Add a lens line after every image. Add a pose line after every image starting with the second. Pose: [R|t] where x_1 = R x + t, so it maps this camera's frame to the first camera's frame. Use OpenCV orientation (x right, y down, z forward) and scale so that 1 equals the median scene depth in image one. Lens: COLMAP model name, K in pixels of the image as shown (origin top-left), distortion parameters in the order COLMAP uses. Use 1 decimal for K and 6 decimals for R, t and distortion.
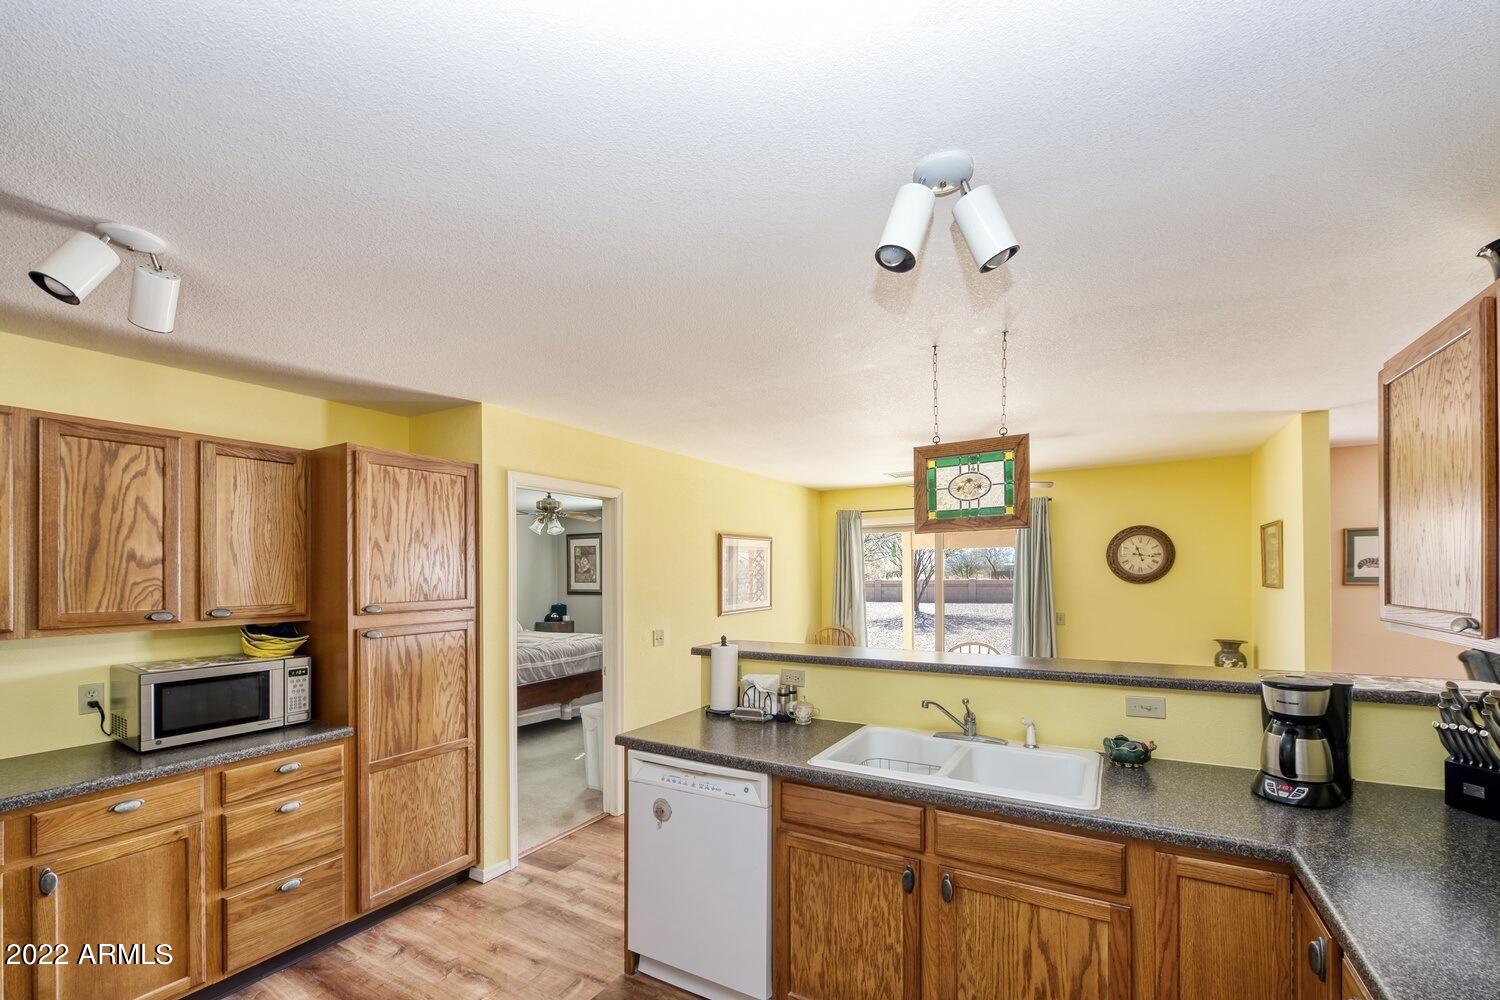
lens RADIAL K [[612.1, 0, 769.8], [0, 612.1, 570.5], [0, 0, 1]] dist [0.002120, 0.000116]
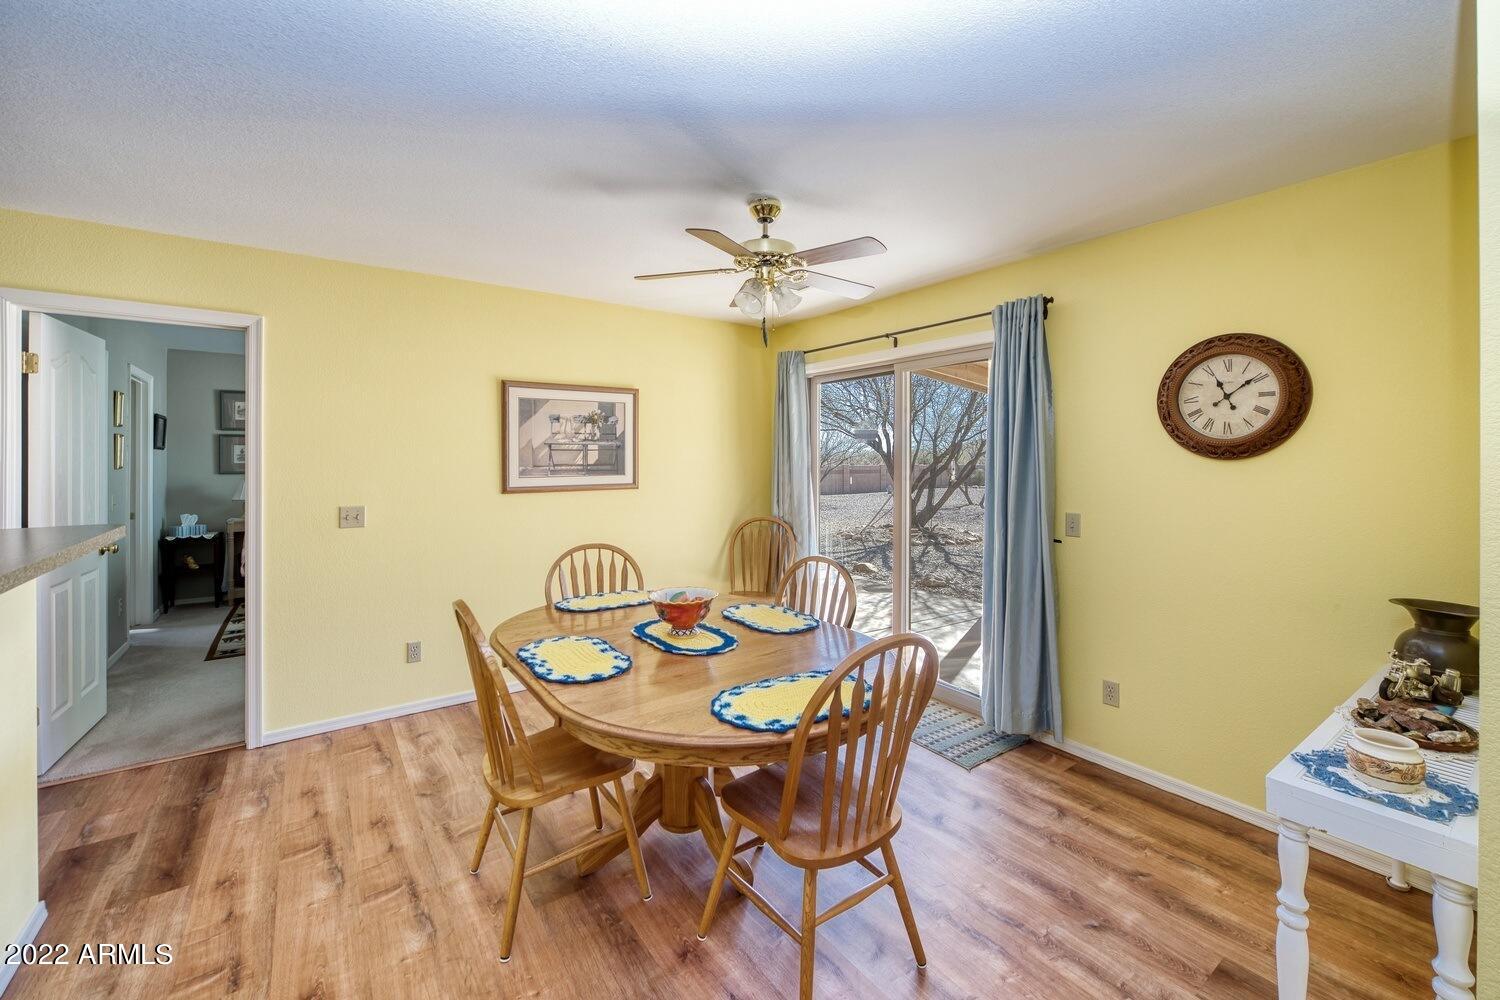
lens RADIAL K [[612.1, 0, 753.8], [0, 612.1, 455.1], [0, 0, 1]] dist [0.002120, 0.000116]
pose [[0.910369, 0.012772, -0.413600, 0.655587], [-0.012401, 0.999917, 0.003582, 0.029341], [0.413611, 0.001868, 0.910452, 0.598009]]
